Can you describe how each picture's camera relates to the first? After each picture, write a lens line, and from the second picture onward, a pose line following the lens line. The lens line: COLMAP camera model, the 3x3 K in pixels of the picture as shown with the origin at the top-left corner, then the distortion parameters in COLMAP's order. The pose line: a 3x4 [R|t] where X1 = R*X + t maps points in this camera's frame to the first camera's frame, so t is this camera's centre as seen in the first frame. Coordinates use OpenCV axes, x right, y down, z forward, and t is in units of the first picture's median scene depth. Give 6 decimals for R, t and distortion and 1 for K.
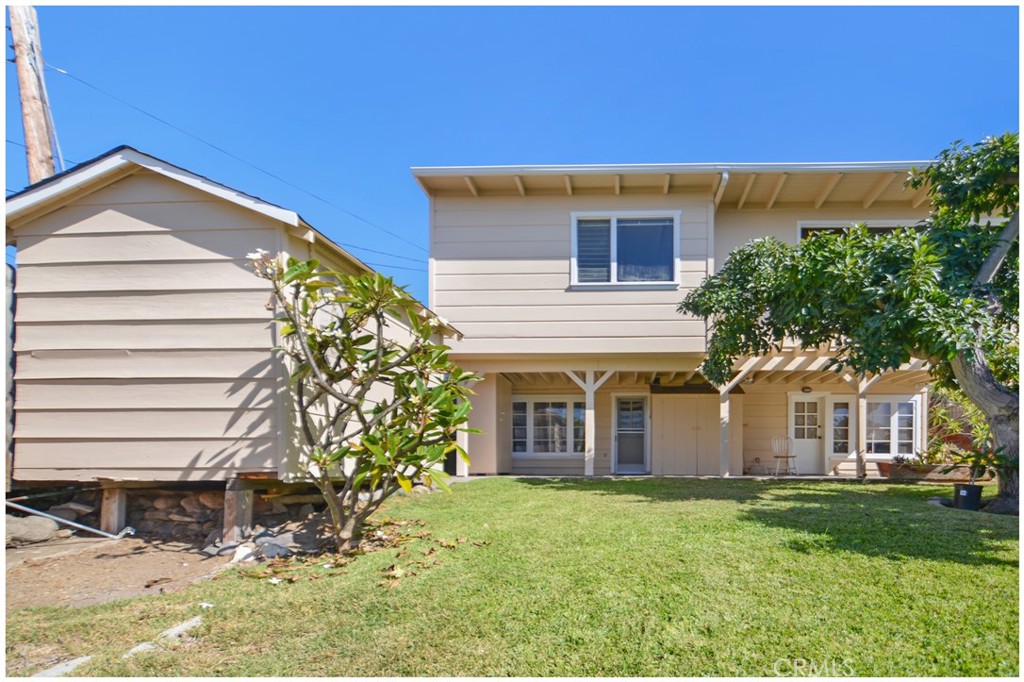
lens RADIAL K [[519.1, 0, 602.9], [0, 519.1, 471.0], [0, 0, 1]] dist [0.003810, 0.003104]
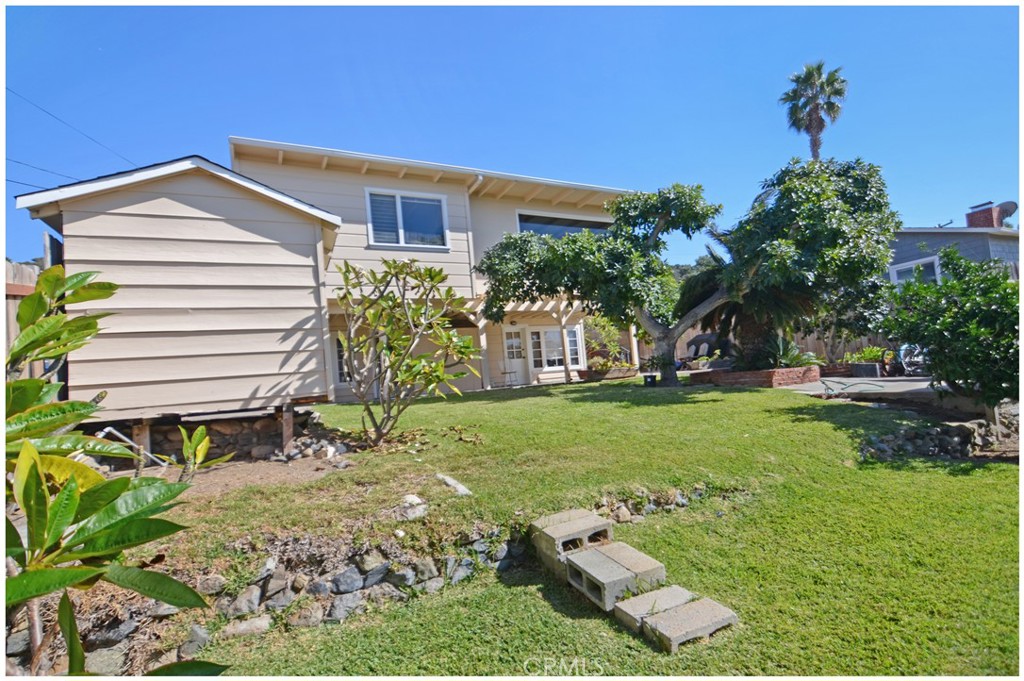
lens RADIAL K [[519.1, 0, 506.3], [0, 519.1, 360.3], [0, 0, 1]] dist [0.003810, 0.003104]
pose [[0.861910, -0.055837, 0.503978, -0.452086], [0.094513, 0.994191, -0.051488, 0.013116], [-0.498175, 0.092011, 0.862181, -0.223186]]
